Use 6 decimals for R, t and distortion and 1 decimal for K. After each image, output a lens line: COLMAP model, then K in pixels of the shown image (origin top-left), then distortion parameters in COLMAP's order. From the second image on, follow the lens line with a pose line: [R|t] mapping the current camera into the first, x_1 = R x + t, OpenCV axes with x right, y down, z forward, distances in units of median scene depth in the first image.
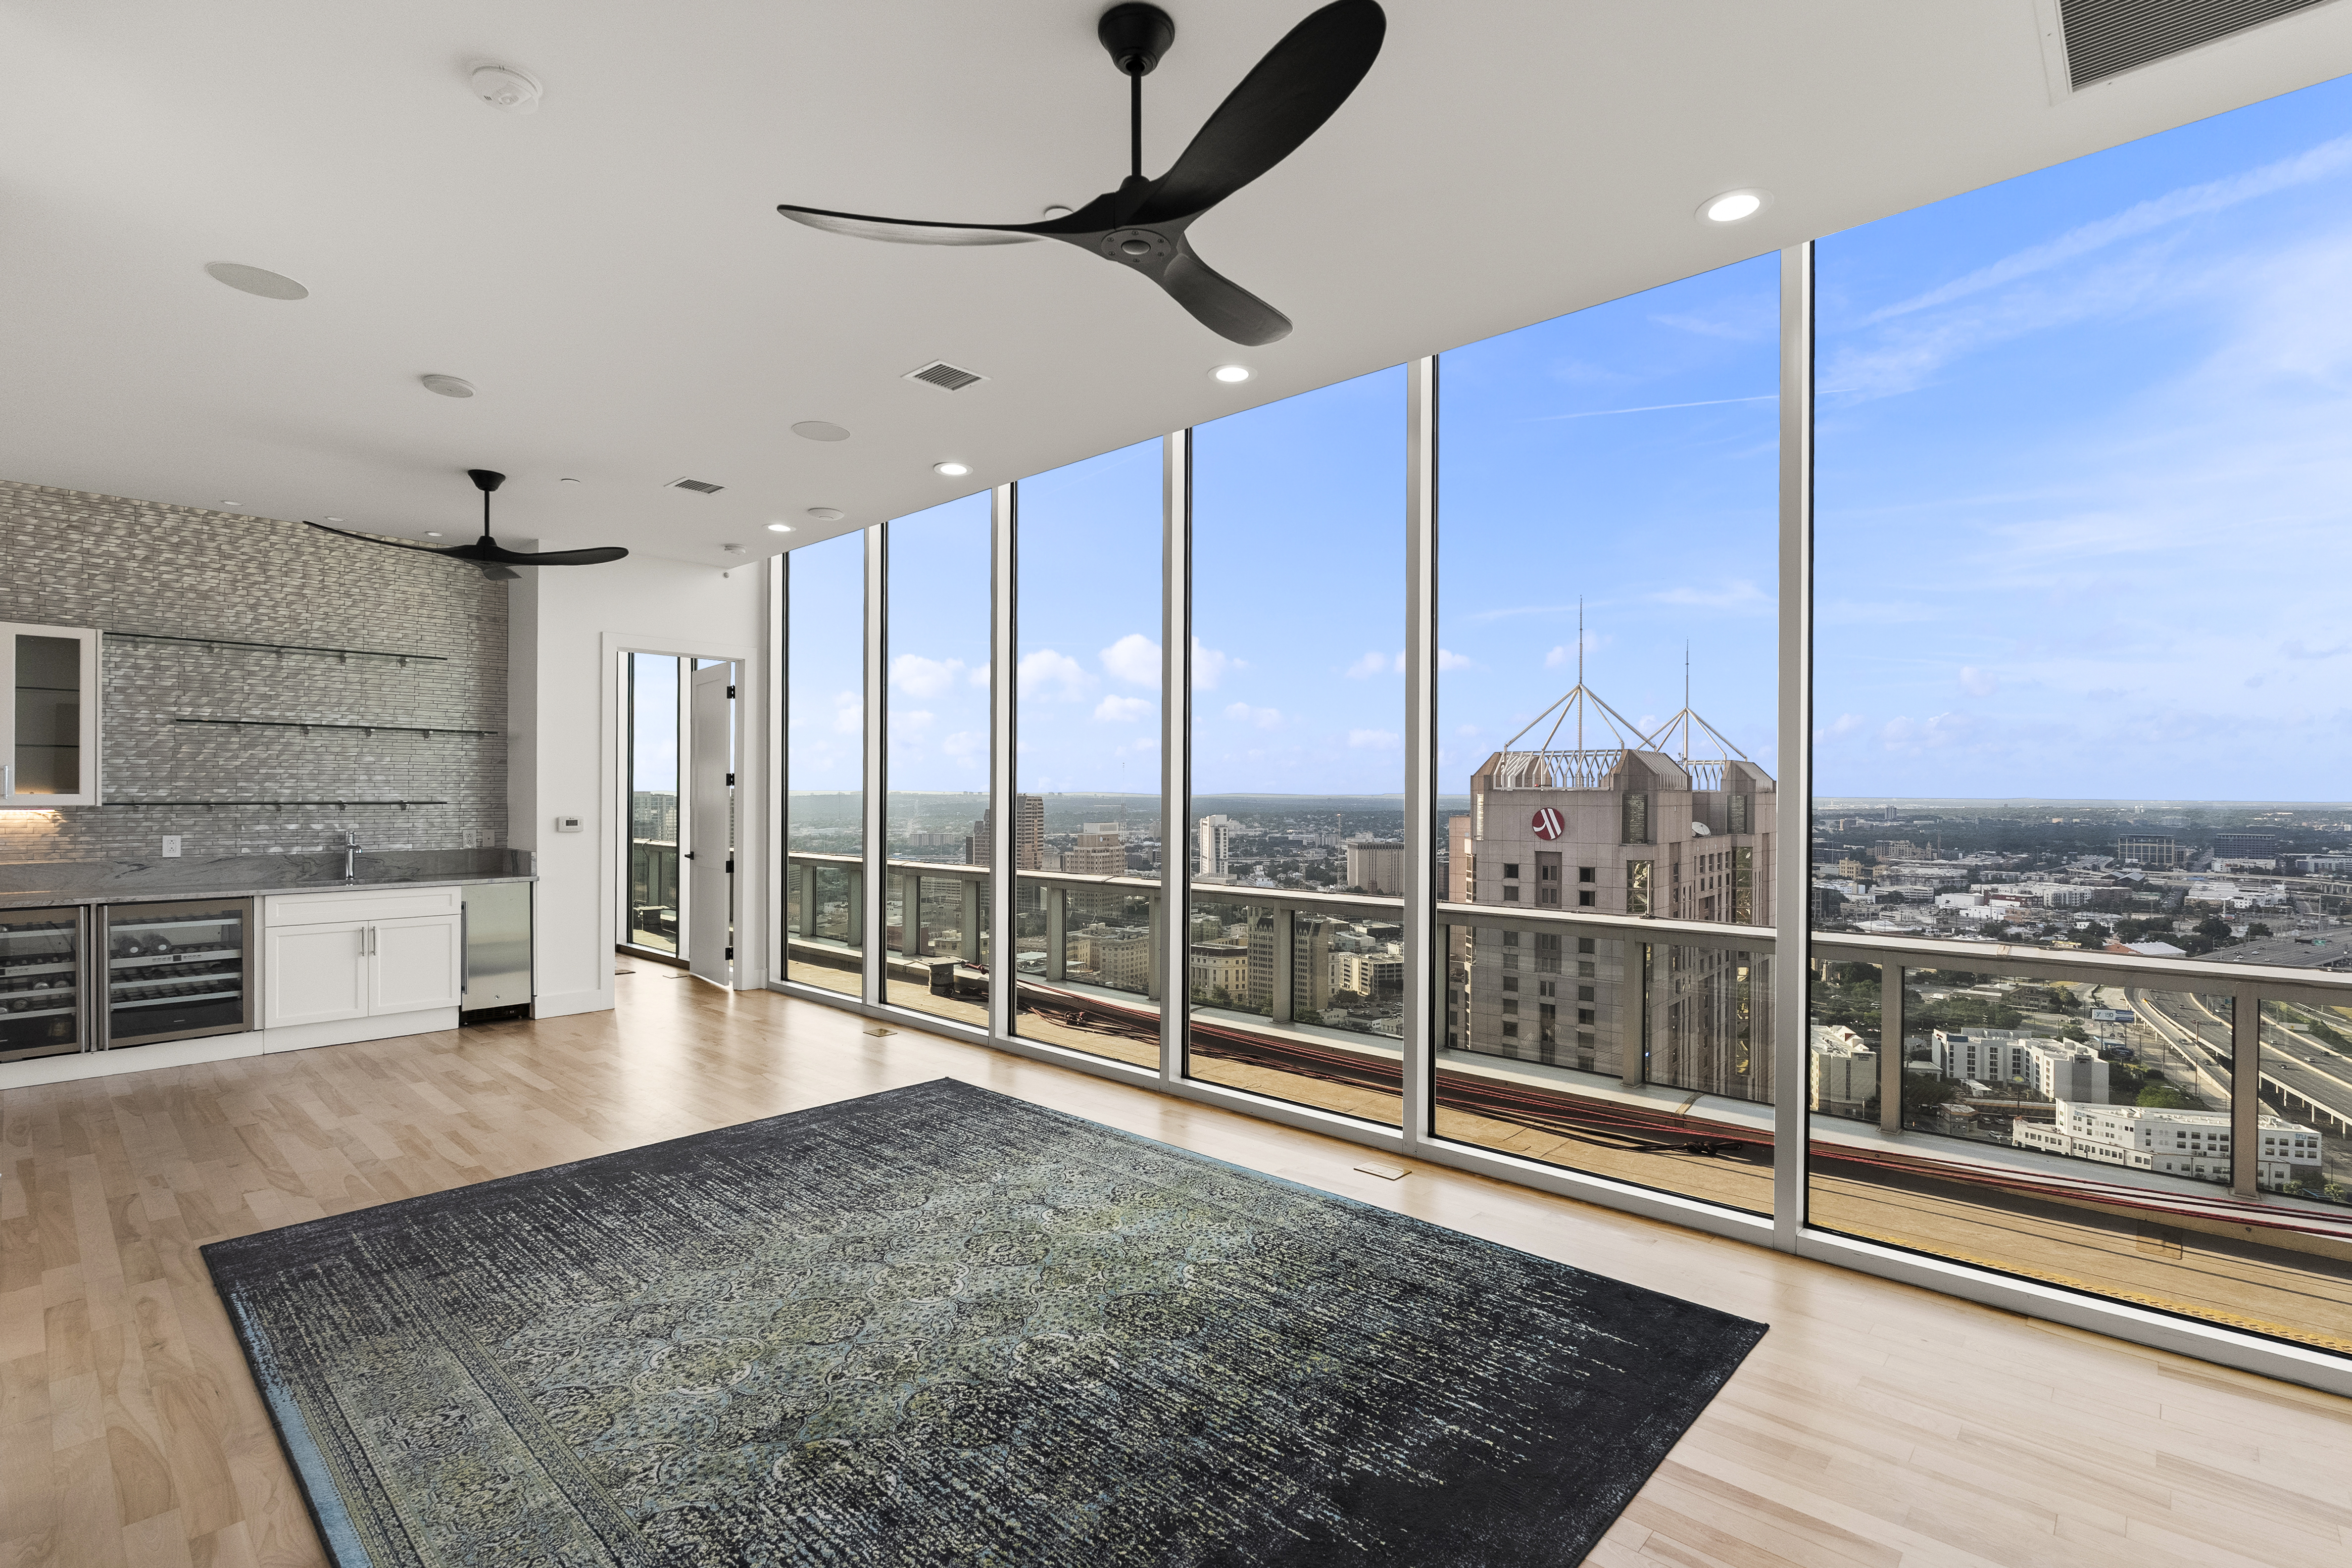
lens RADIAL K [[1093.4, 0, 1174.3], [0, 1093.4, 788.2], [0, 0, 1]] dist [-0.006291, 0.000693]
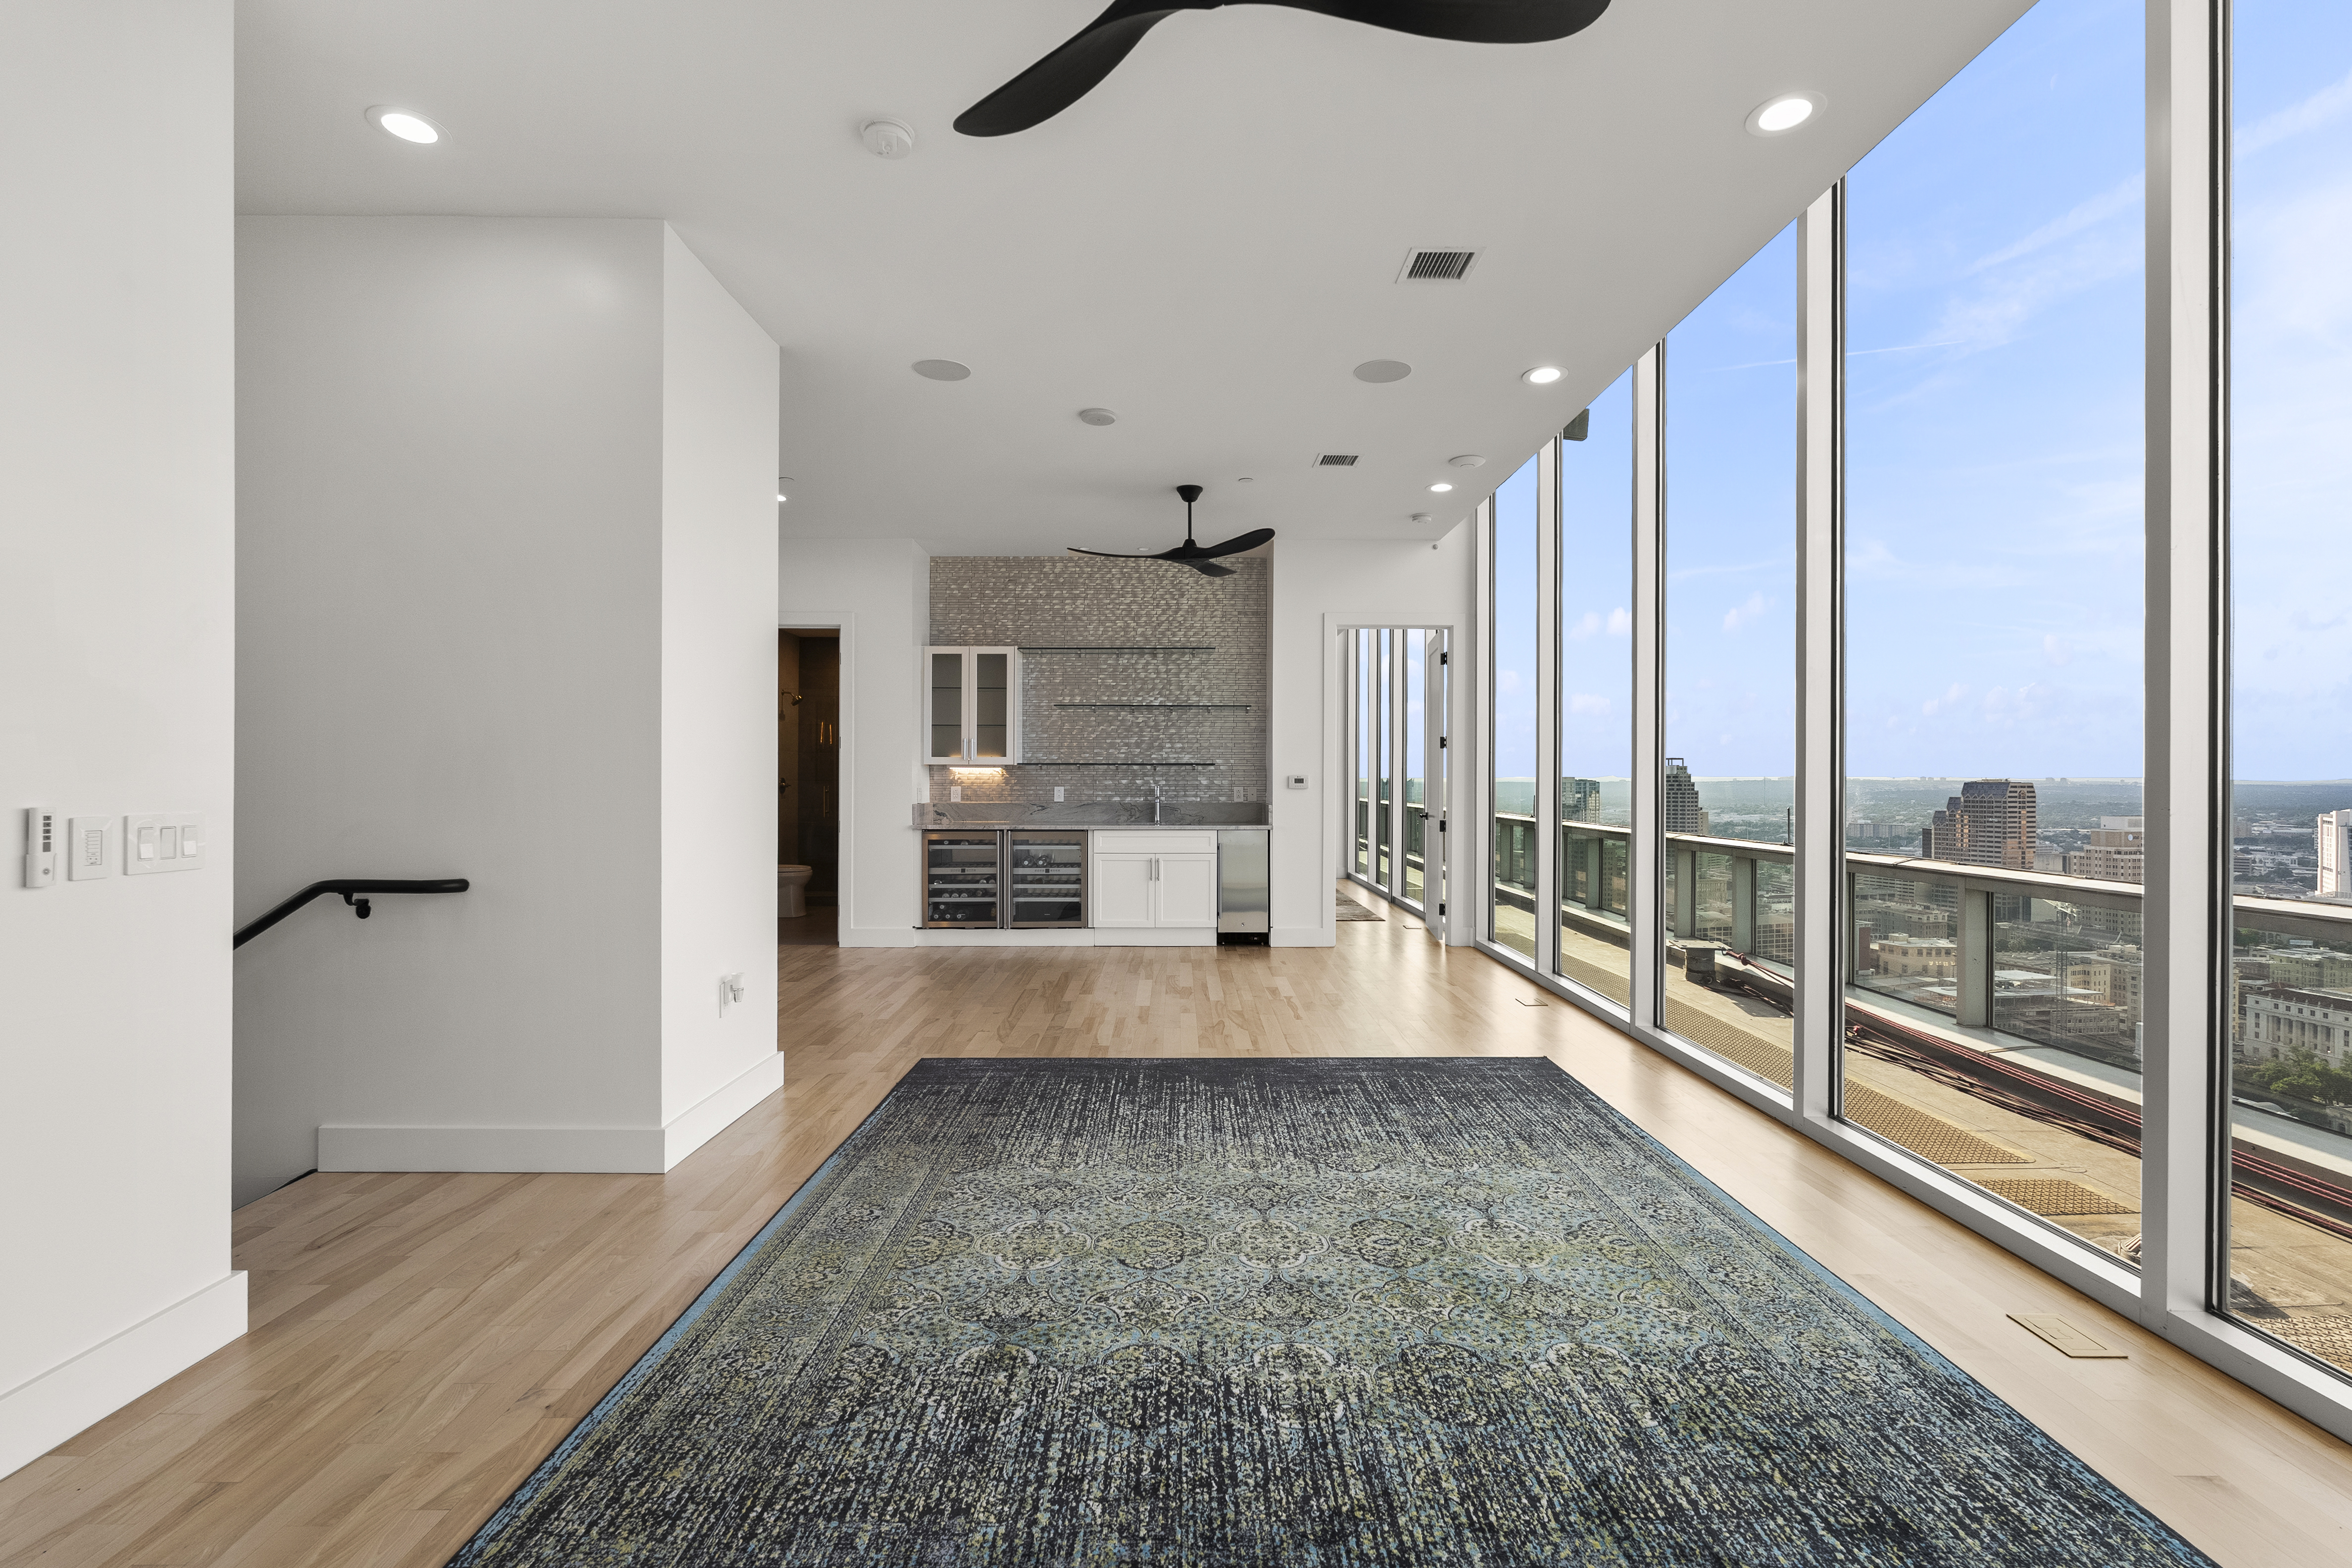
lens RADIAL K [[1039.8, 0, 1249.8], [0, 1039.8, 777.0], [0, 0, 1]] dist [-0.005298, -0.000559]
pose [[0.683678, -0.008473, -0.729734, 0.287098], [0.004136, 0.999962, -0.007735, 0.048450], [0.729772, 0.002270, 0.683687, 0.282673]]
